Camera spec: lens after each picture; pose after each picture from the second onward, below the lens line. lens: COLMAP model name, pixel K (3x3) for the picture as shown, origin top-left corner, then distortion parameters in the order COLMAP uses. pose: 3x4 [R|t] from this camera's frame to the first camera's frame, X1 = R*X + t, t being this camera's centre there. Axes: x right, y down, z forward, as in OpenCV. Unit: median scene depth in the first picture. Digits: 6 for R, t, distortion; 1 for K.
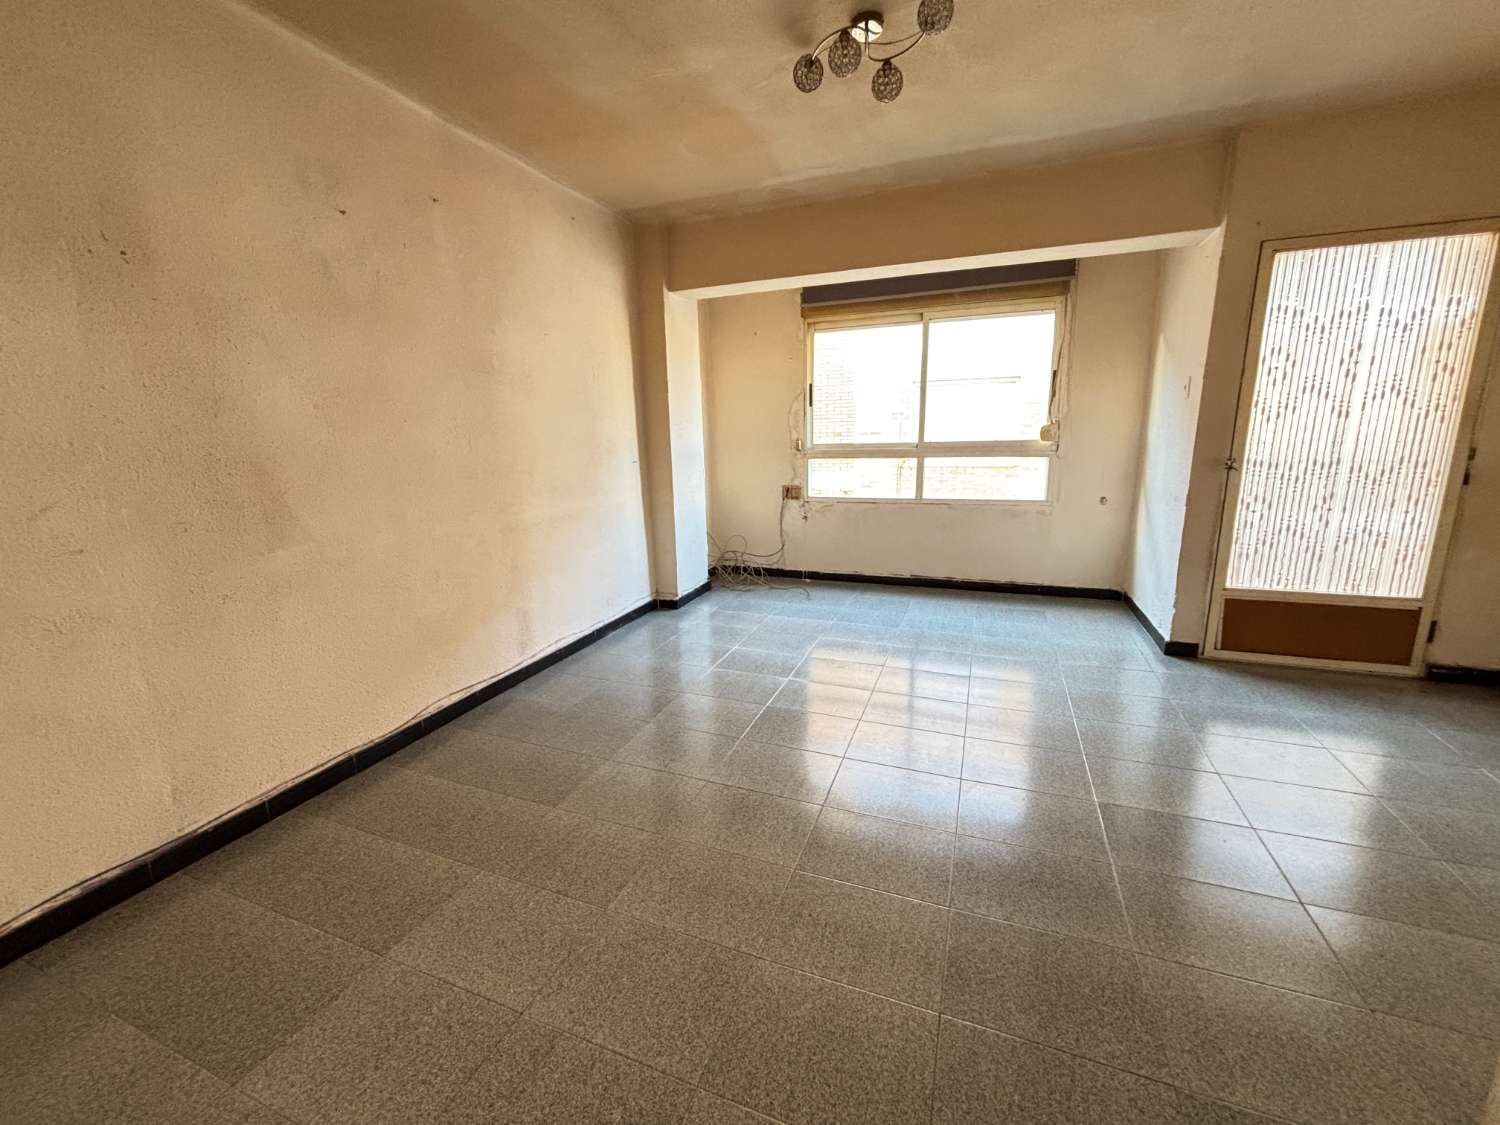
lens RADIAL K [[604.6, 0, 754.4], [0, 604.6, 562.0], [0, 0, 1]] dist [0.000276, 0.001382]
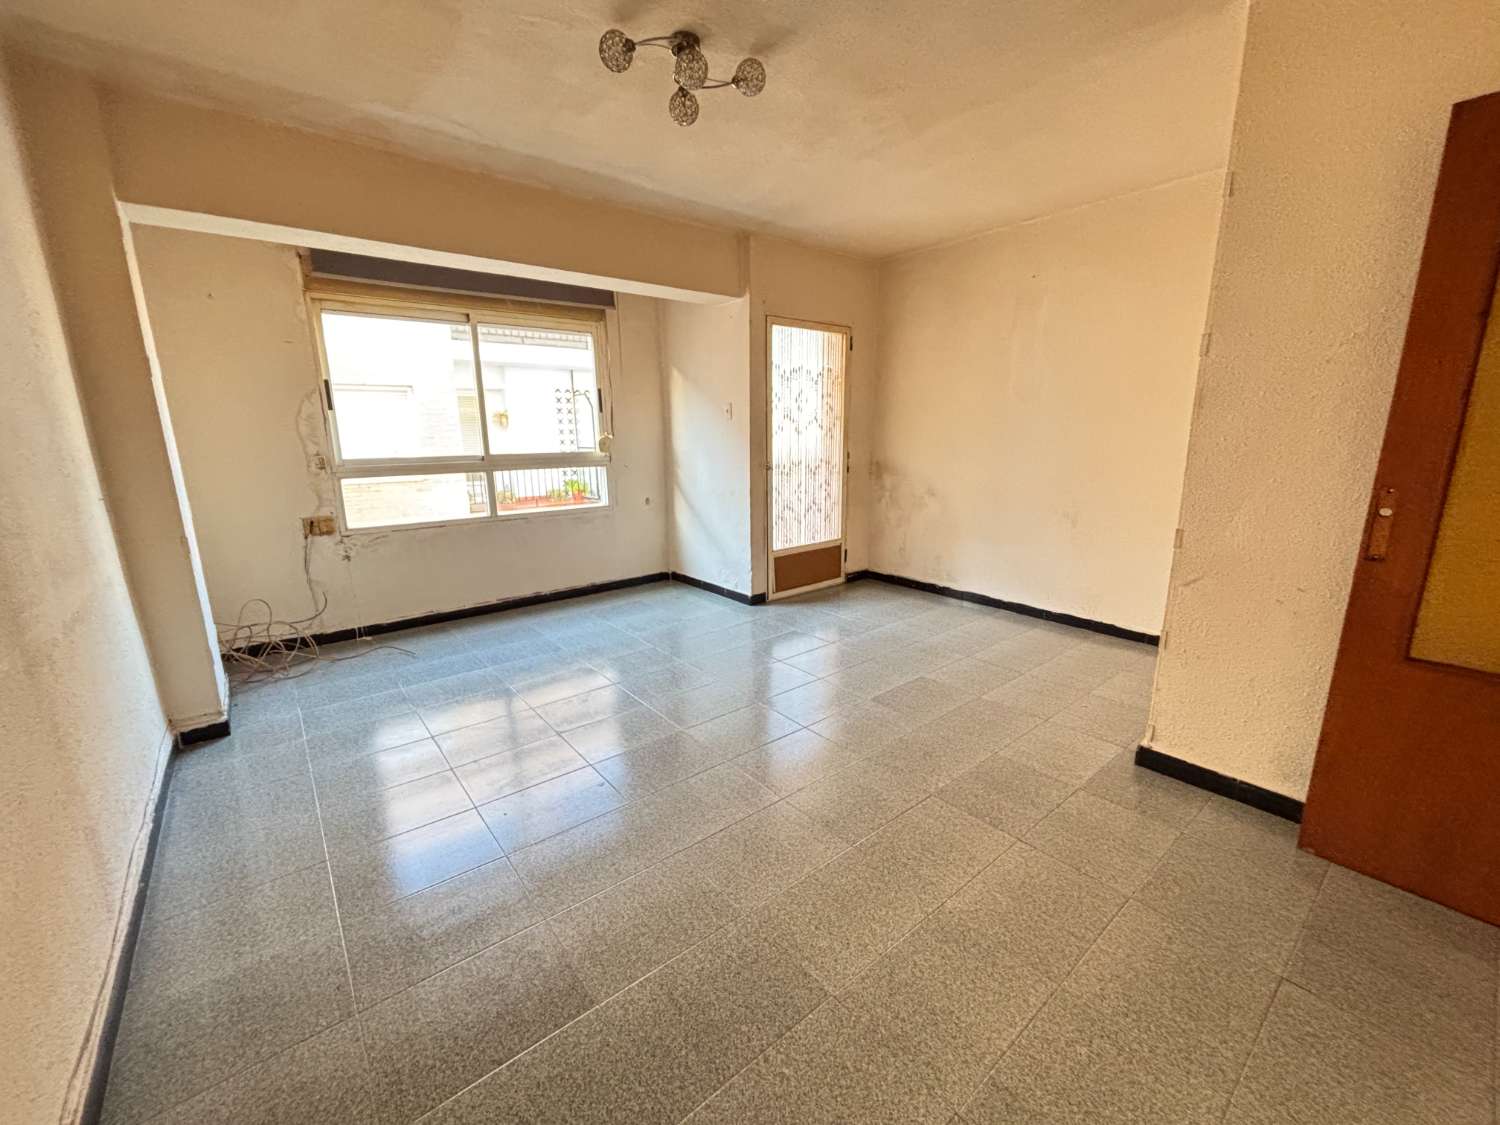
lens RADIAL K [[604.6, 0, 745.8], [0, 604.6, 559.8], [0, 0, 1]] dist [0.000276, 0.001382]
pose [[0.504278, -0.166554, 0.847327, -0.371551], [0.184278, 0.979377, 0.082839, -0.051171], [-0.843650, 0.114370, 0.524571, 0.230742]]
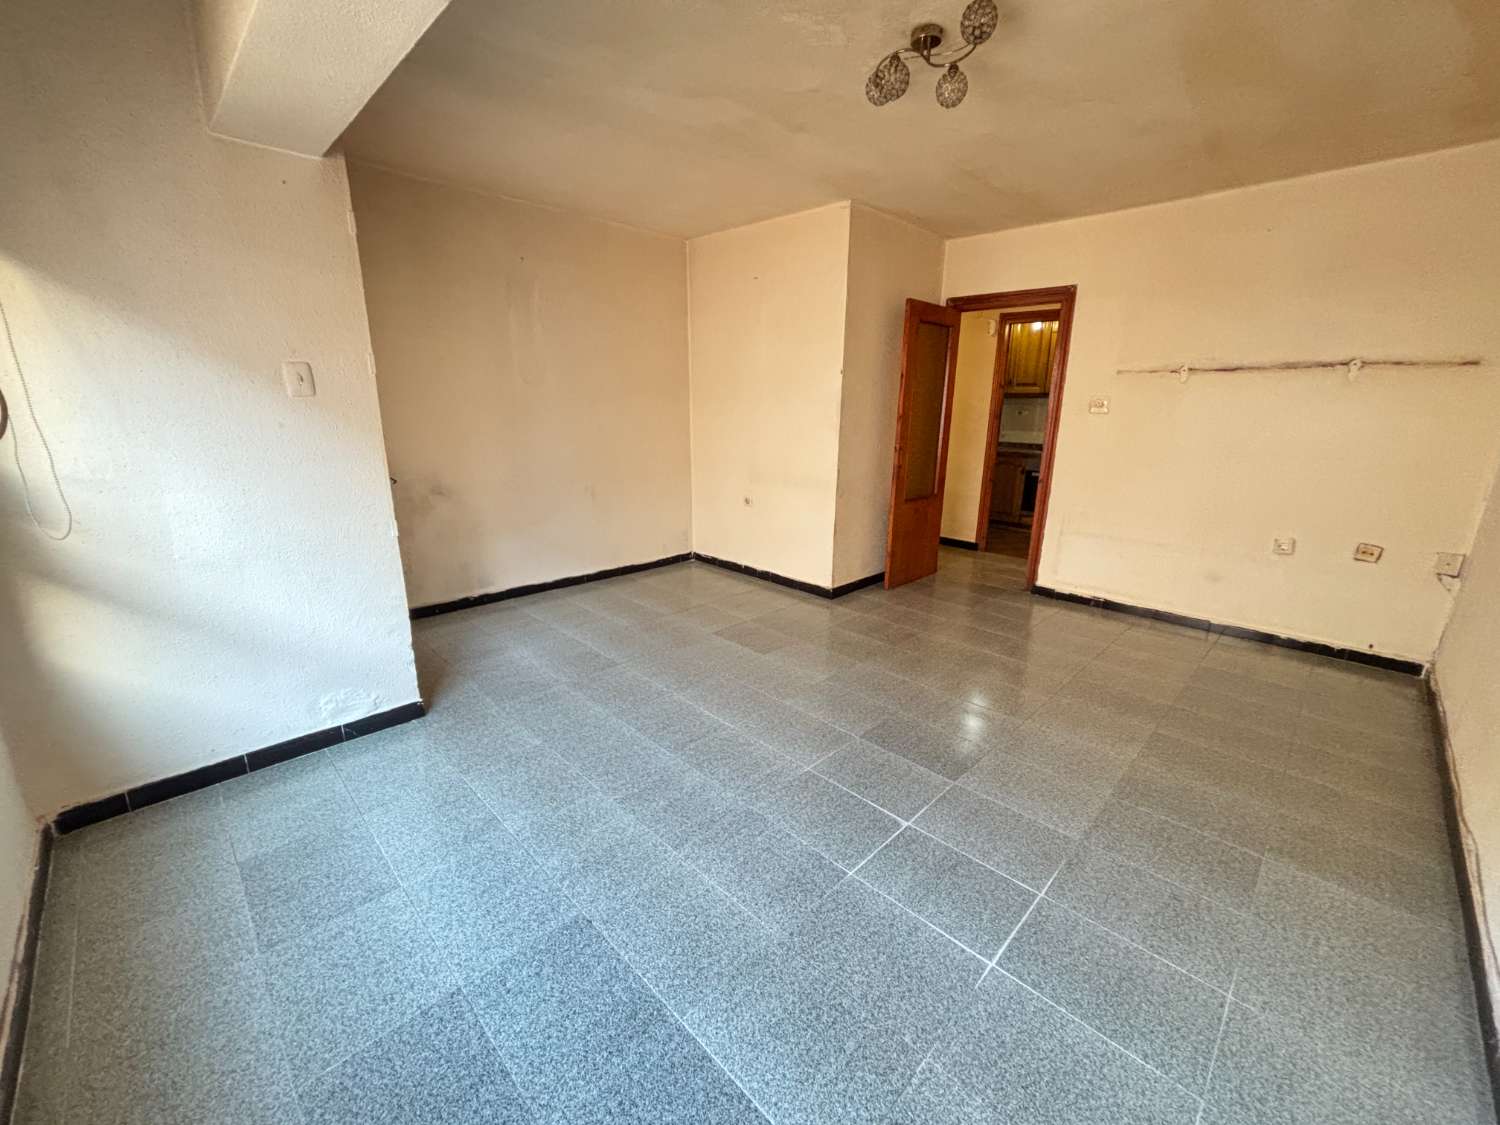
lens RADIAL K [[604.6, 0, 751.6], [0, 604.6, 561.7], [0, 0, 1]] dist [0.000276, 0.001382]
pose [[-0.910810, -0.096423, 0.401408, -0.018730], [0.095206, 0.897068, 0.431514, -0.272018], [-0.401698, 0.431243, -0.807878, 1.118799]]
